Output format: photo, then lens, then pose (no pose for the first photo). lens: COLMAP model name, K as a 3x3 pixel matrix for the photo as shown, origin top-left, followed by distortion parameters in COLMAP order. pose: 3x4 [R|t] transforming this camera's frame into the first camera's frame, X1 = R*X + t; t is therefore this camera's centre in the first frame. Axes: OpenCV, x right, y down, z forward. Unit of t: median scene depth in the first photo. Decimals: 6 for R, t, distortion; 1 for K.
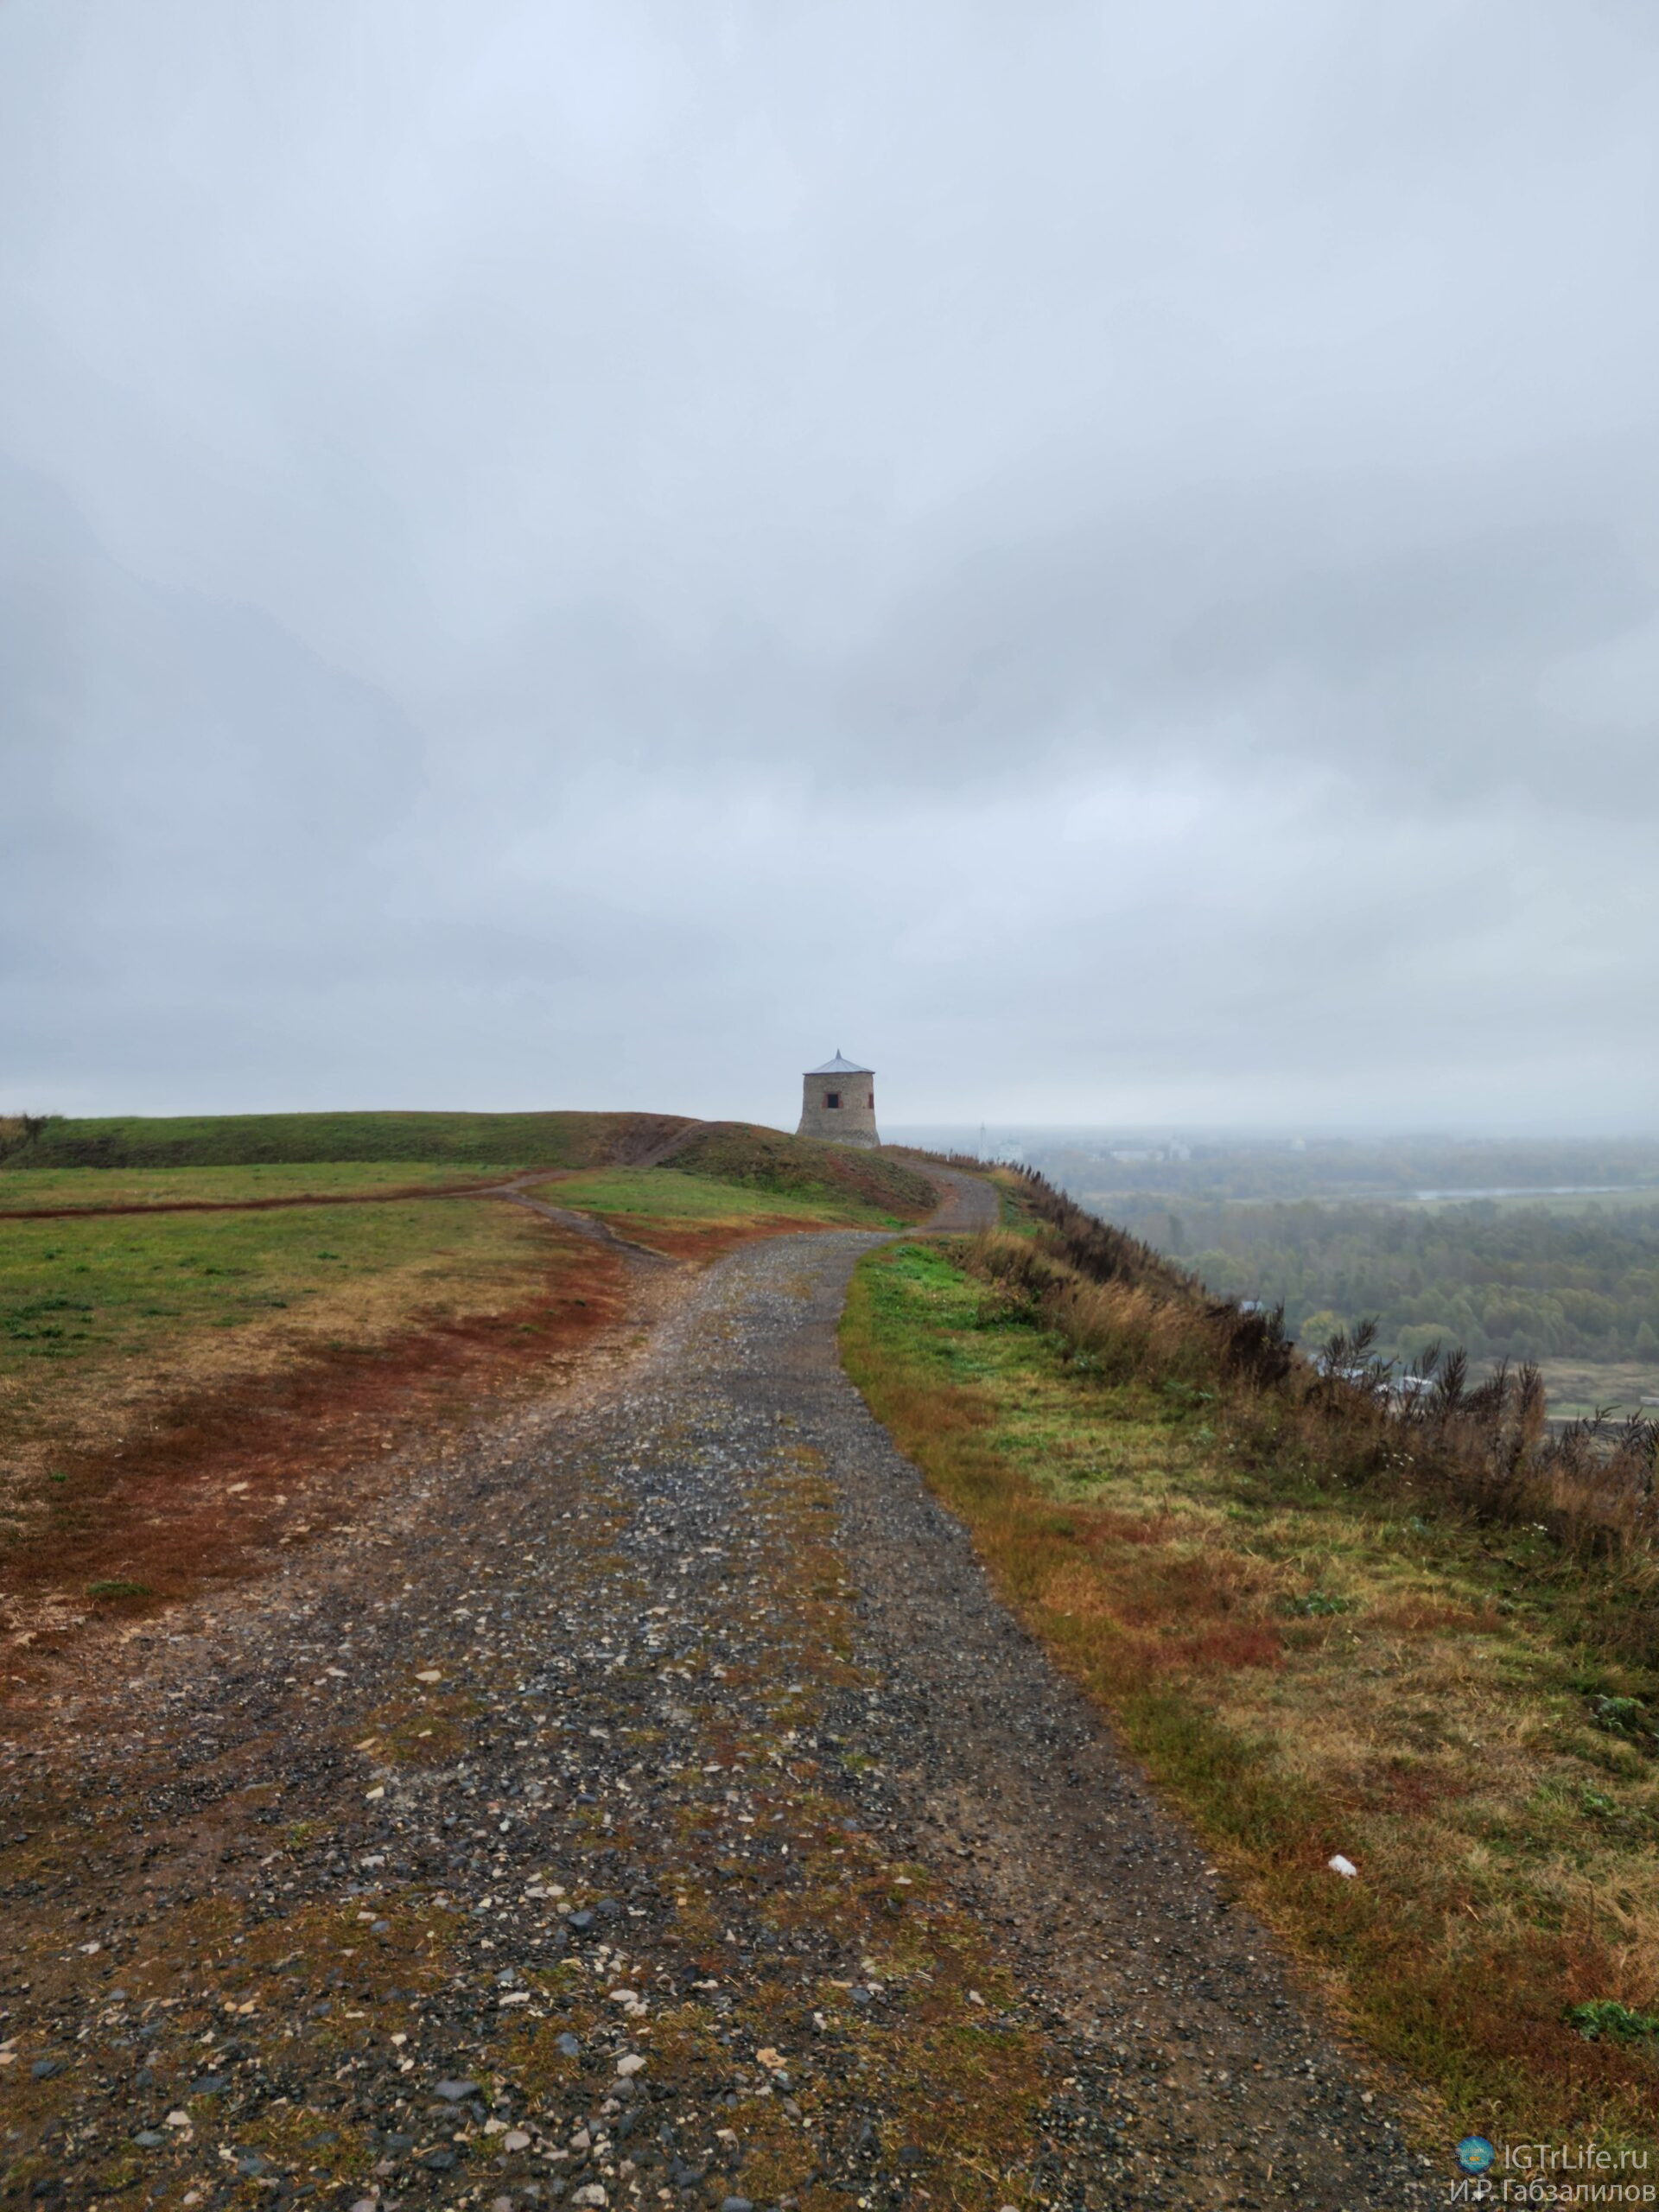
lens RADIAL K [[1622.4, 0, 866.7], [0, 1622.4, 1061.6], [0, 0, 1]] dist [0.172942, -0.414867]
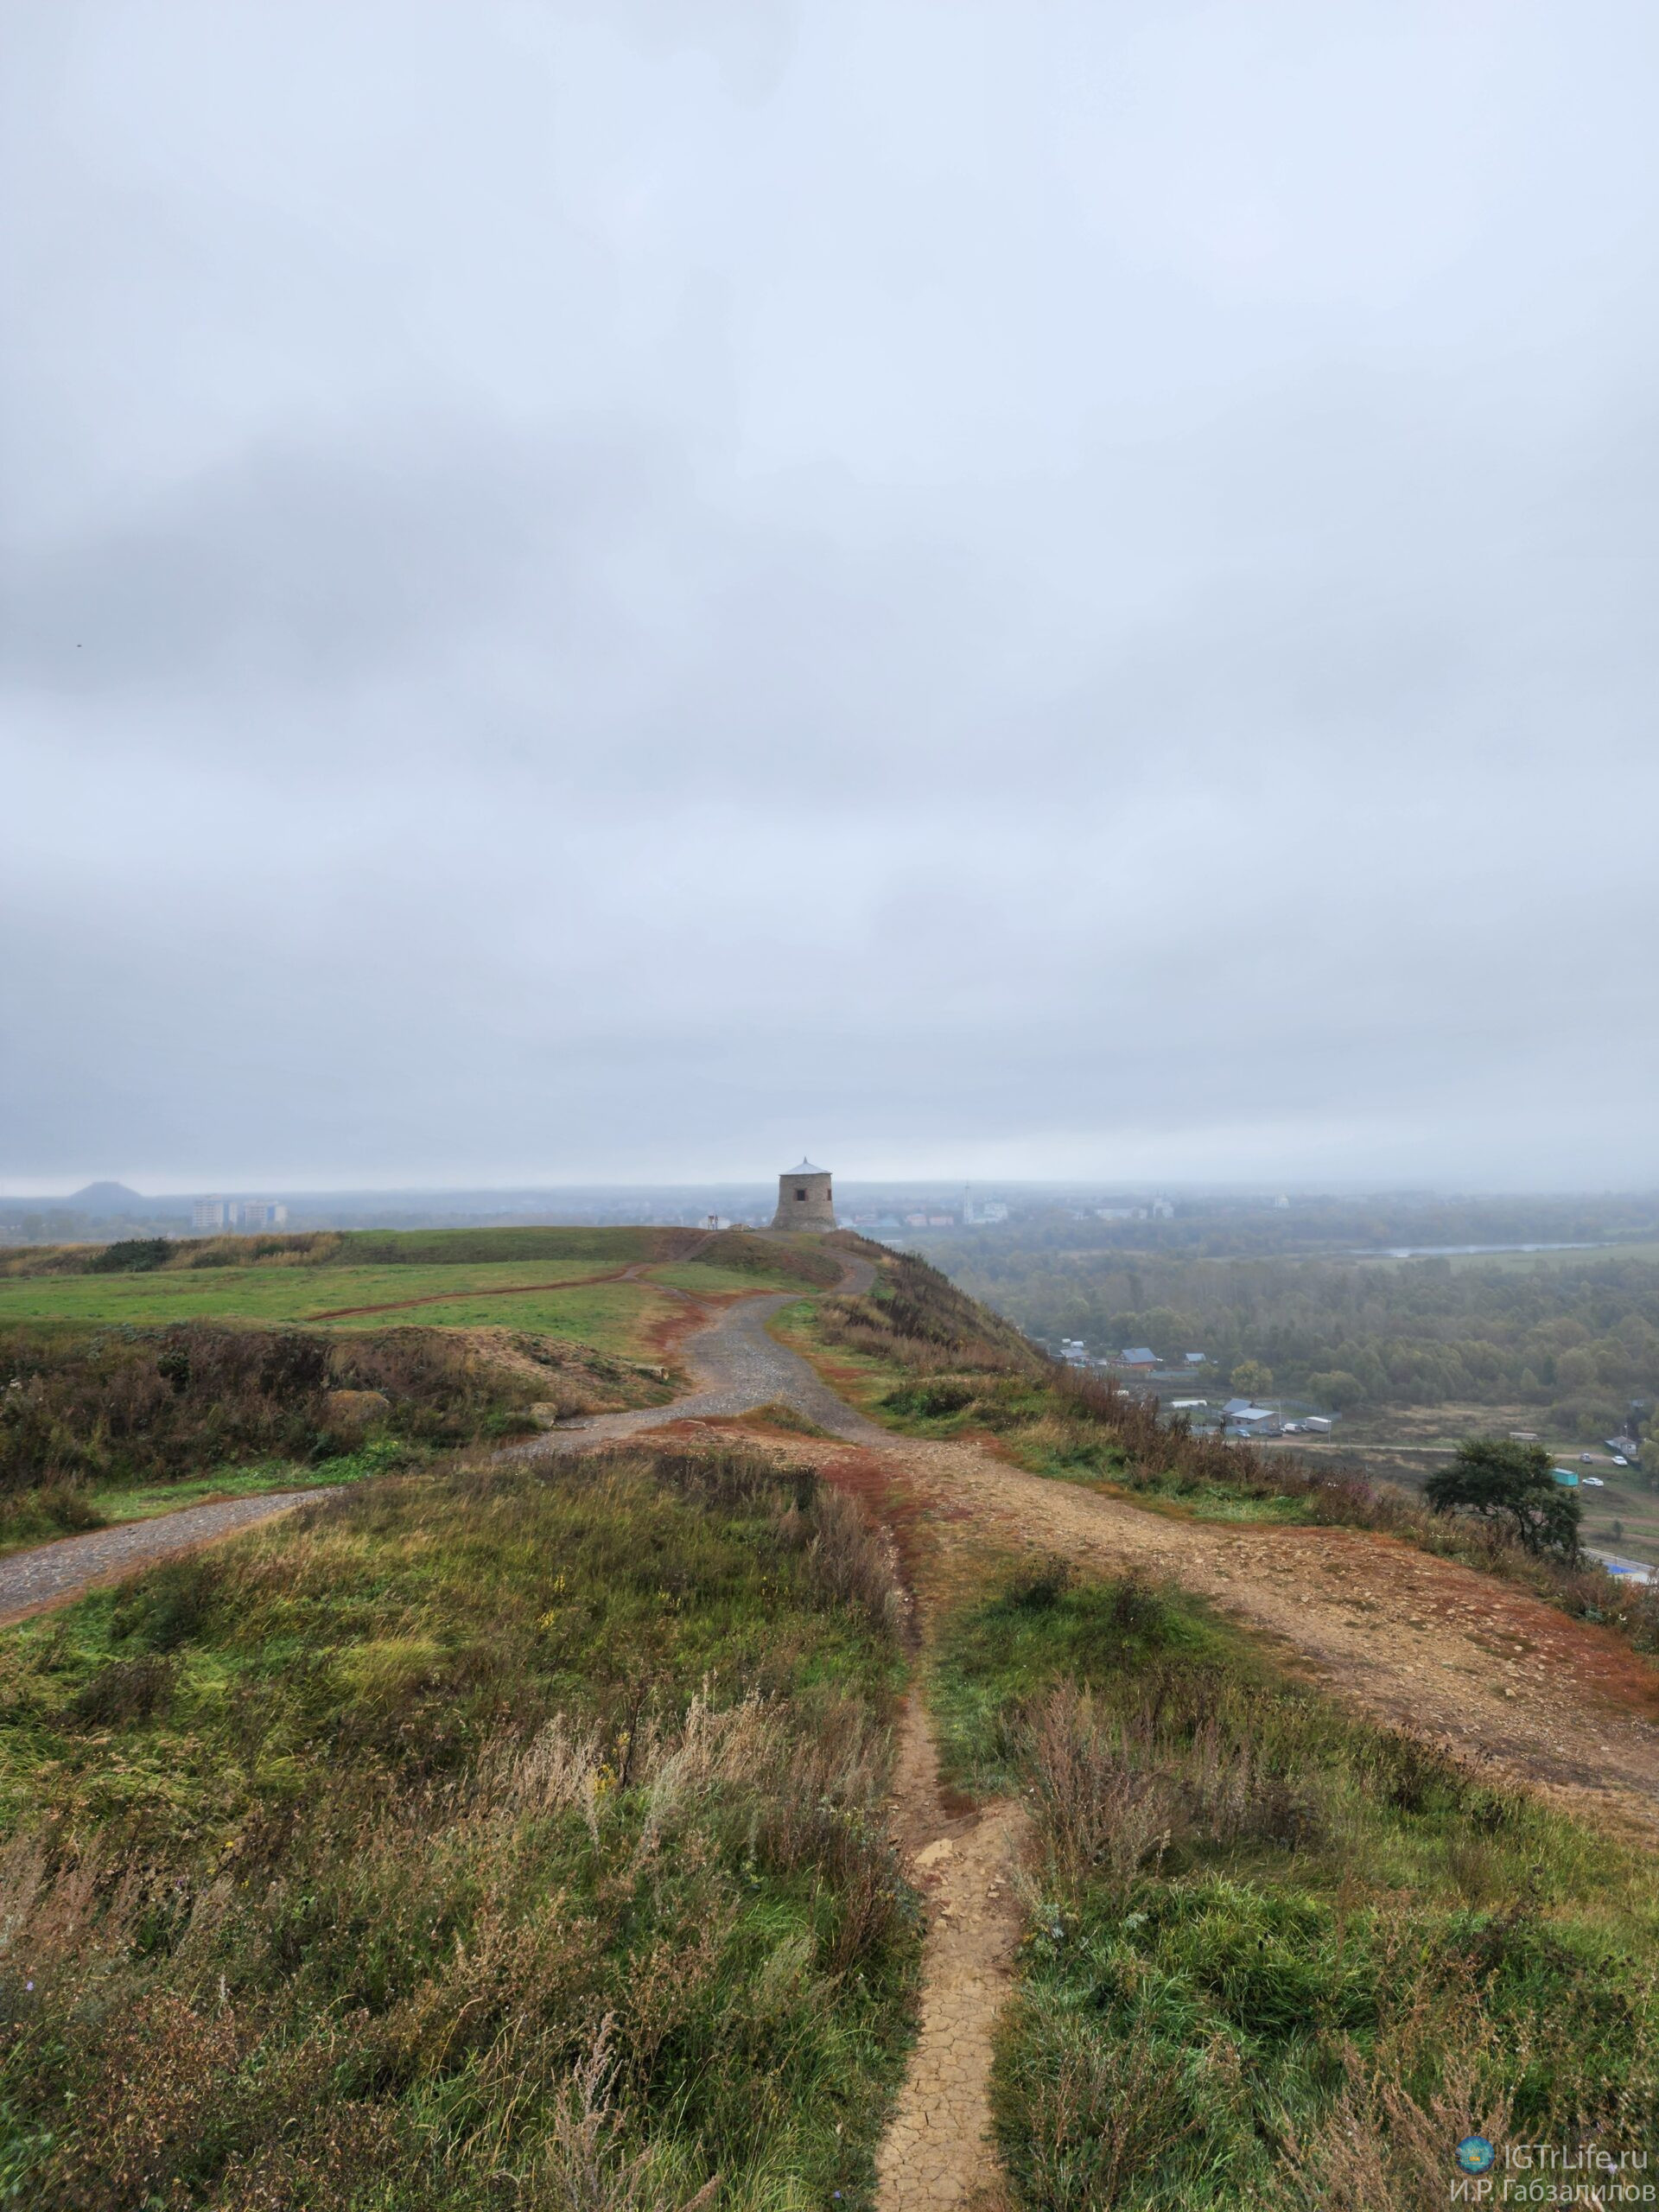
lens RADIAL K [[1622.4, 0, 866.7], [0, 1622.4, 1061.6], [0, 0, 1]] dist [0.172942, -0.414867]
pose [[0.999965, -0.004120, 0.007222, 0.009455], [0.004374, 0.999361, -0.035469, -0.014982], [-0.007071, 0.035499, 0.999345, -0.137324]]
